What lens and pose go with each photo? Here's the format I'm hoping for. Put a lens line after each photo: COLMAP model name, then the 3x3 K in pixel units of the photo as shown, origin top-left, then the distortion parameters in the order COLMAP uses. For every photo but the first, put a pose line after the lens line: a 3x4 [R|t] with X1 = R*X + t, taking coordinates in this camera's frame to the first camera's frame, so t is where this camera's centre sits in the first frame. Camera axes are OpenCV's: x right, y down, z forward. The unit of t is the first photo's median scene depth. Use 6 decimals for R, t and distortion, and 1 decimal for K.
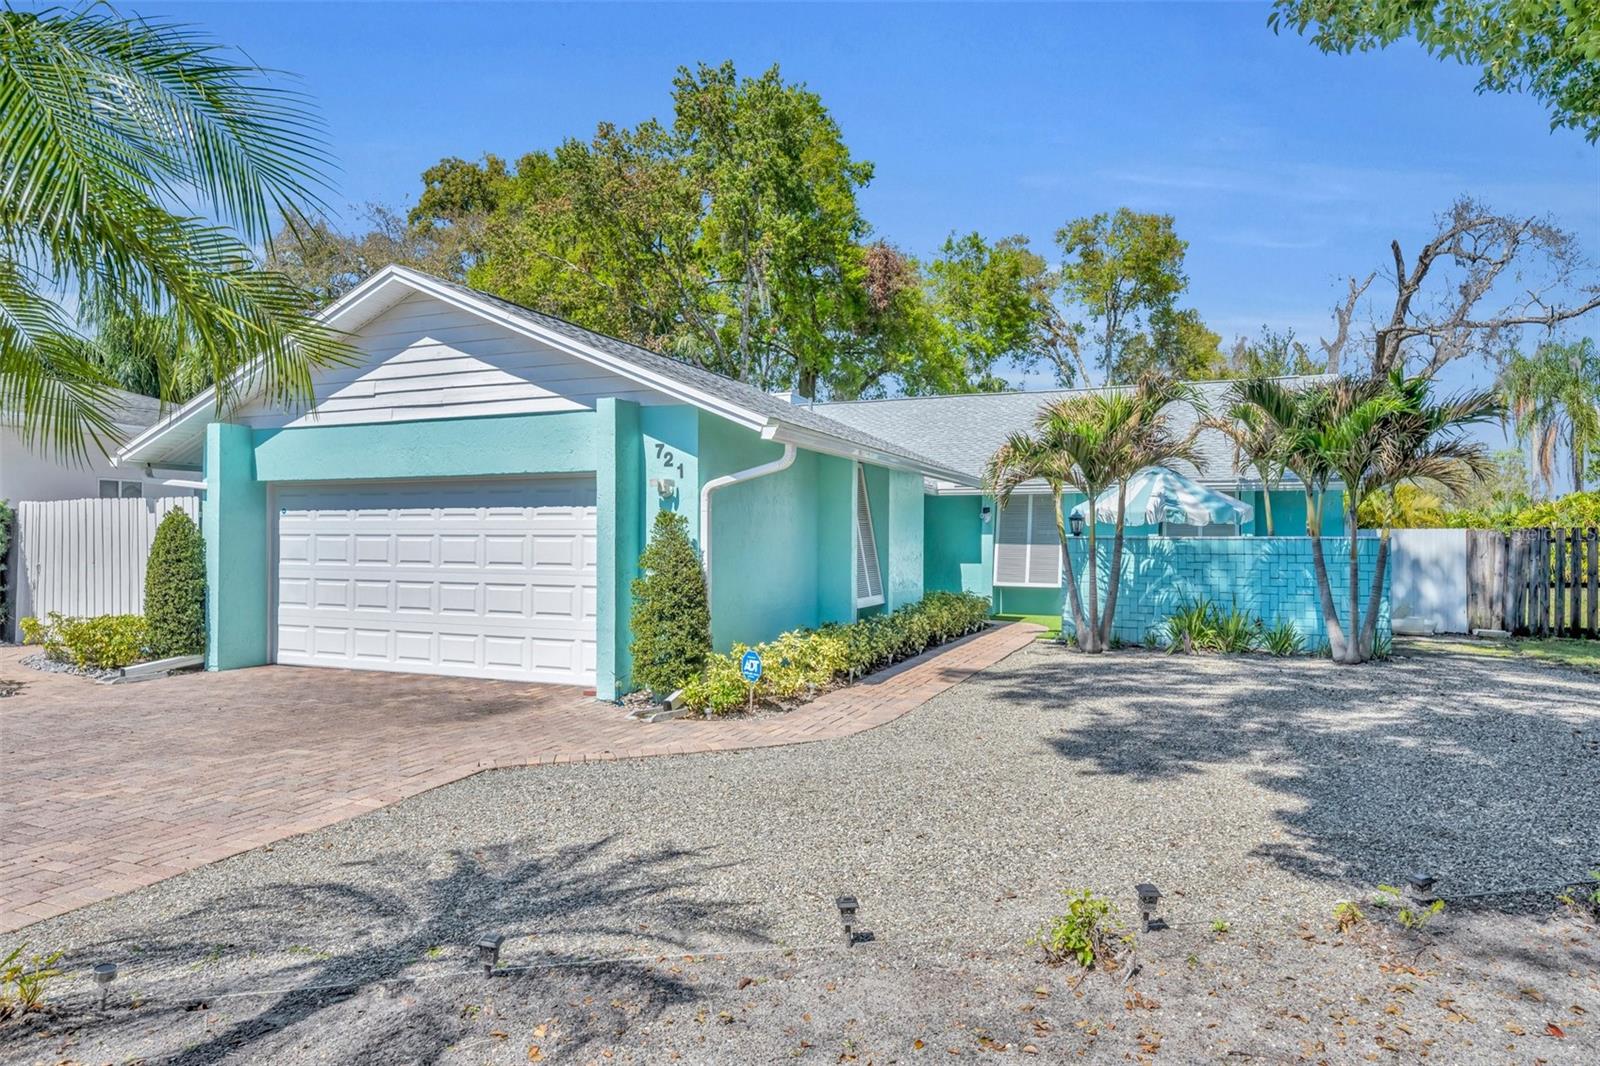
lens RADIAL K [[808.0, 0, 800.0], [0, 808.0, 559.7], [0, 0, 1]] dist [0.002627, 0.000413]
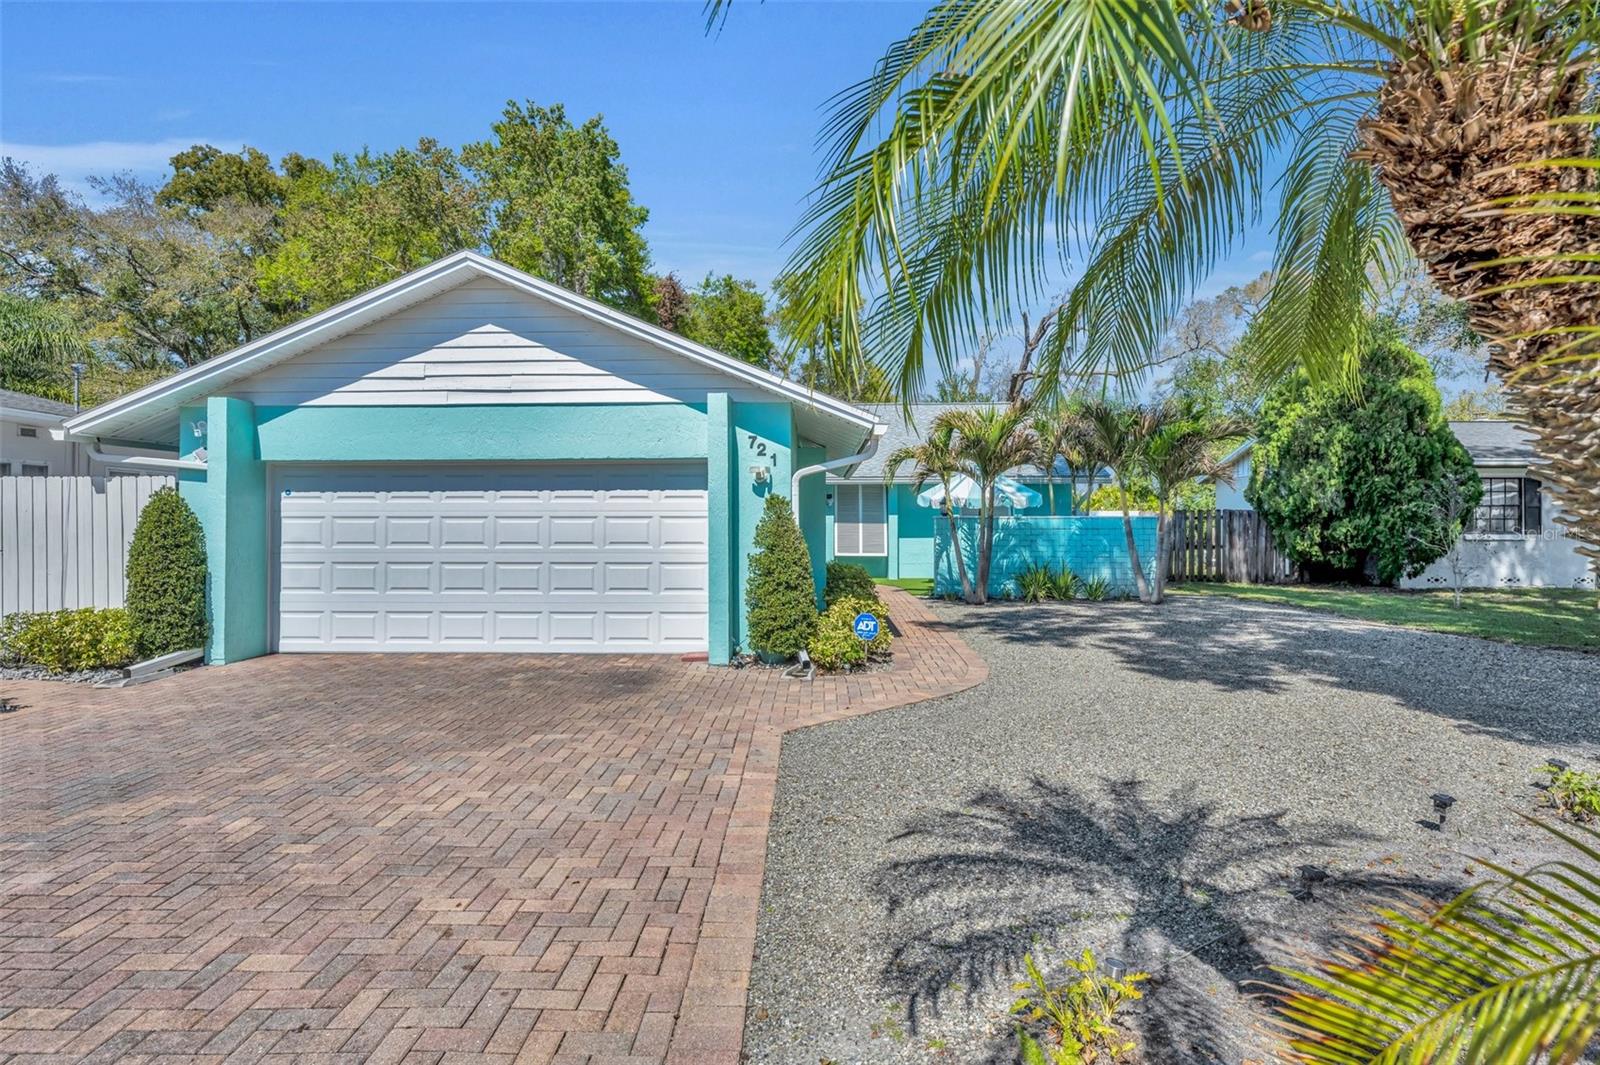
lens RADIAL K [[654.6, 0, 829.4], [0, 654.6, 533.8], [0, 0, 1]] dist [-0.000209, -0.000032]
pose [[0.952343, -0.011284, 0.304822, -0.300742], [0.012557, 0.999919, -0.002215, -0.001780], [-0.304772, 0.005938, 0.952407, 0.077145]]
